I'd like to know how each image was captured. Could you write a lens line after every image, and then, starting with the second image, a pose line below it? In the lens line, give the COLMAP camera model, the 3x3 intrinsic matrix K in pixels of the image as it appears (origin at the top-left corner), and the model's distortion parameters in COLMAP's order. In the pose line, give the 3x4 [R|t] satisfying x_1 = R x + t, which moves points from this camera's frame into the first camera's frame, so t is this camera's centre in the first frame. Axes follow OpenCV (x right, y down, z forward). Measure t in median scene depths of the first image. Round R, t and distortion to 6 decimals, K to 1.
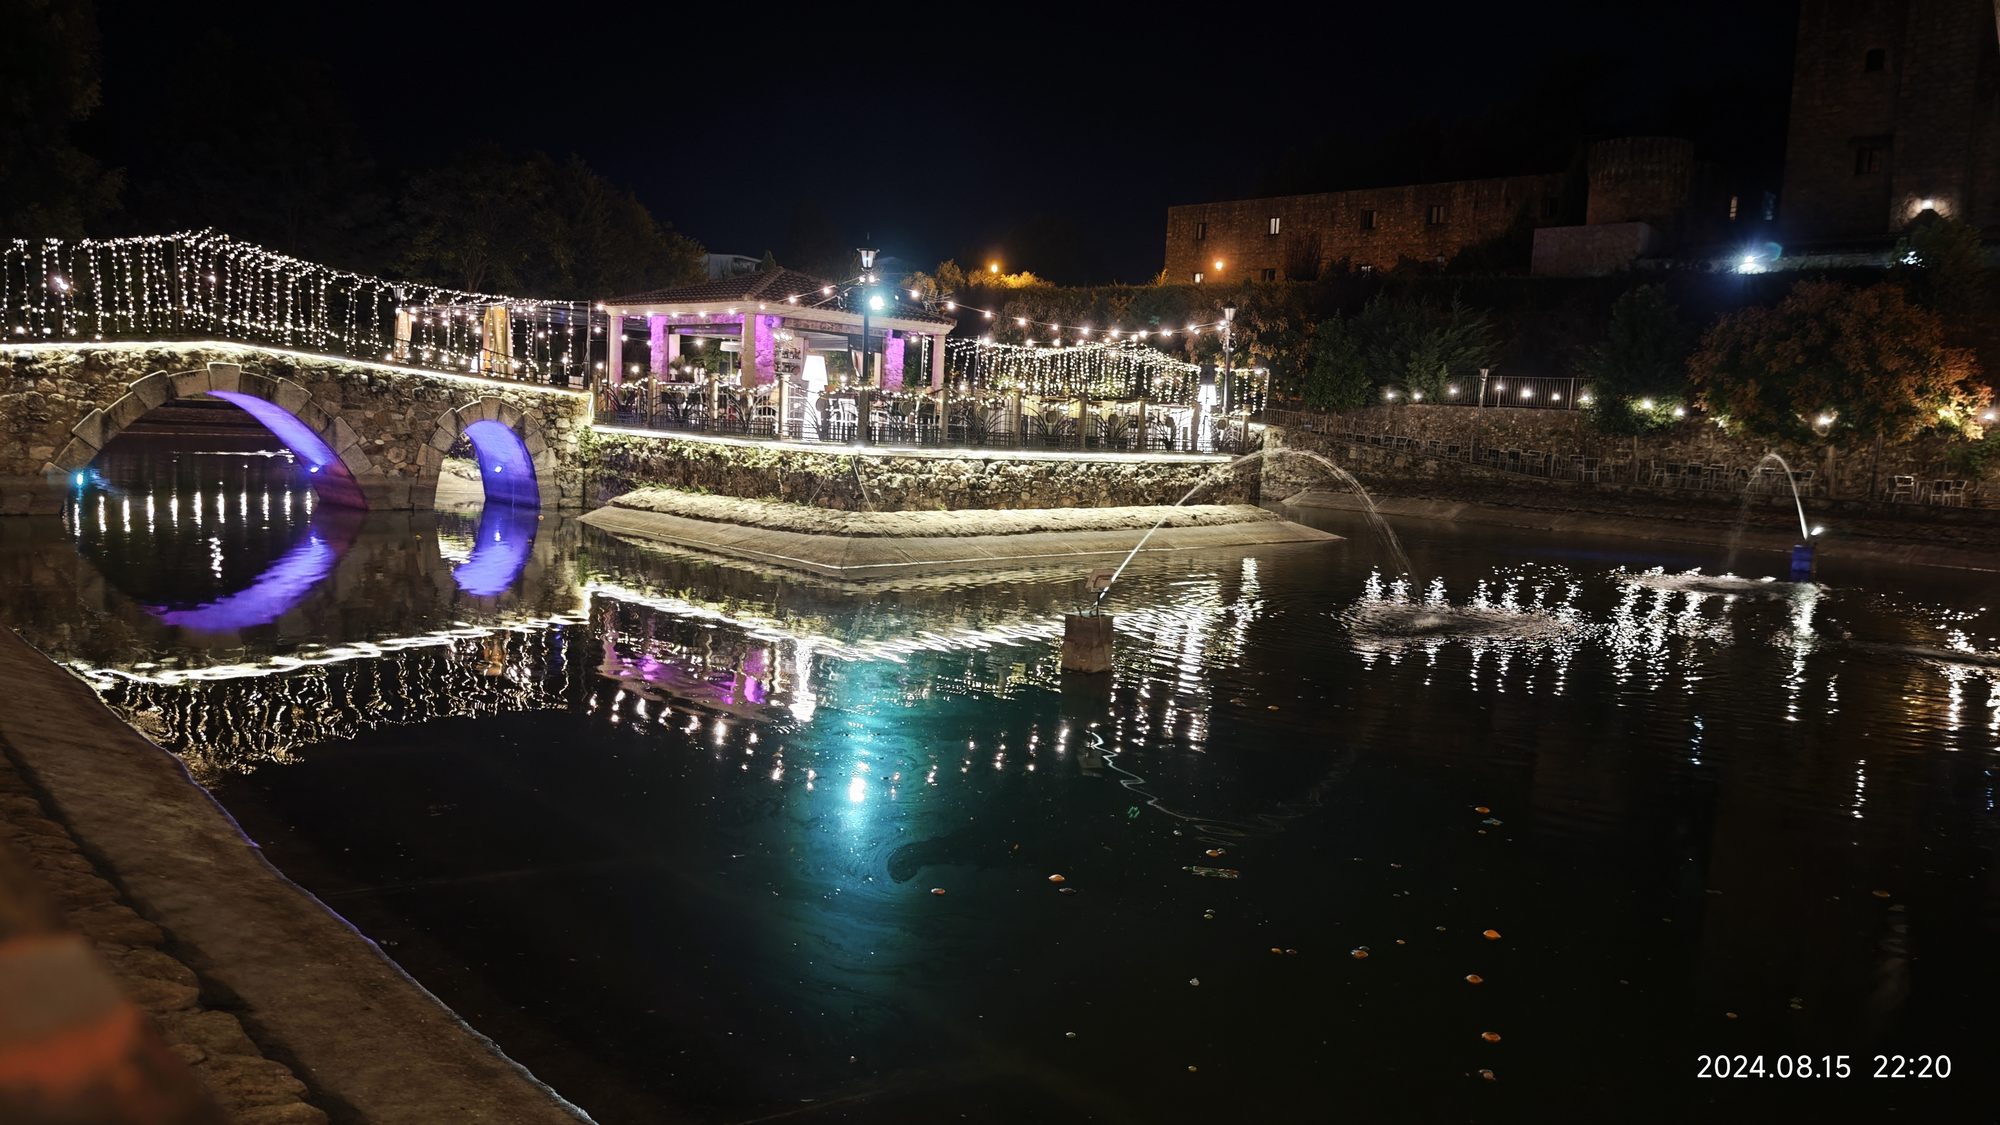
lens RADIAL K [[1347.6, 0, 1000.0], [0, 1347.6, 562.1], [0, 0, 1]] dist [0.005758, -0.002940]
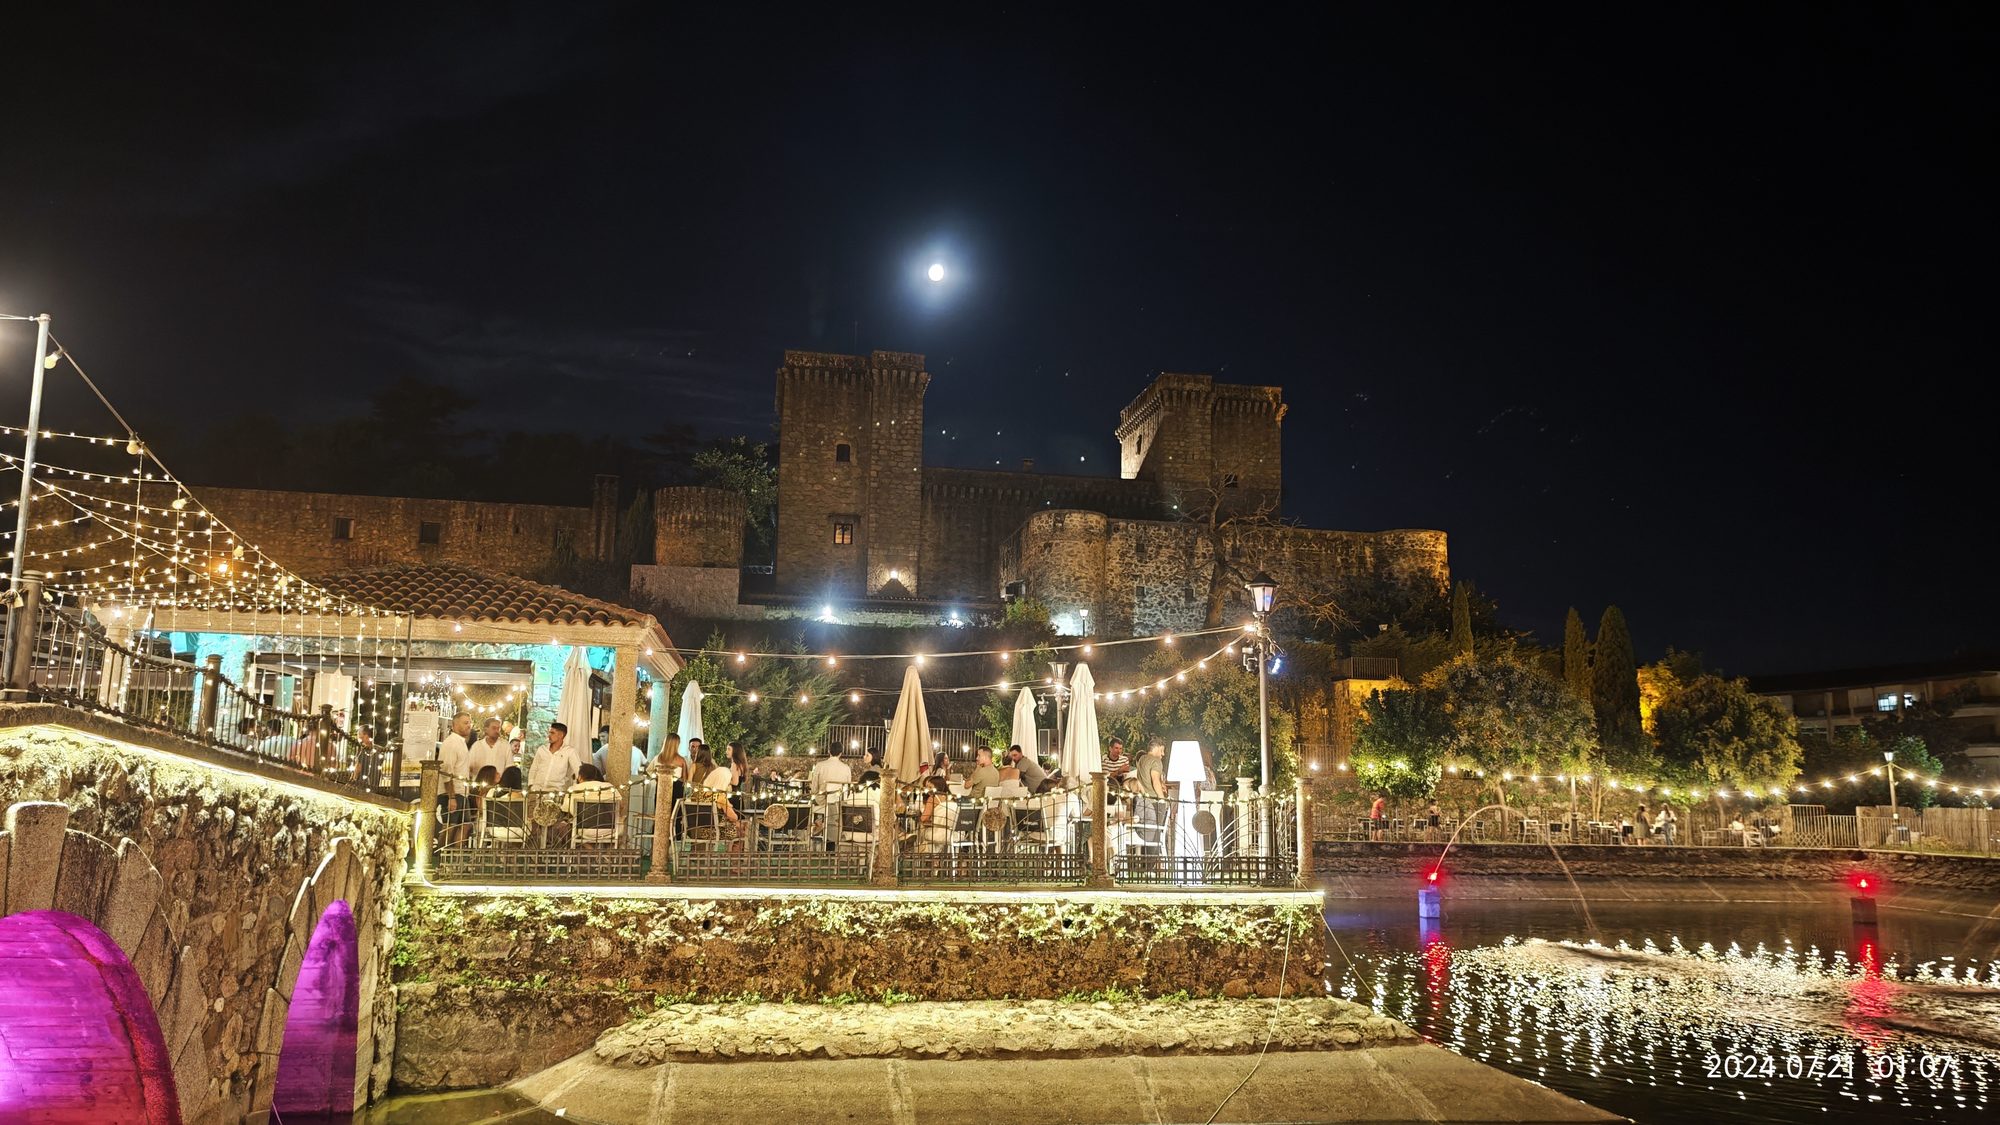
lens RADIAL K [[1347.6, 0, 999.7], [0, 1347.6, 564.9], [0, 0, 1]] dist [0.005758, -0.002940]
pose [[0.587414, 0.092874, 0.803940, -0.584554], [0.096291, 0.978316, -0.183376, -0.108418], [-0.803538, 0.185130, 0.565733, 0.599258]]
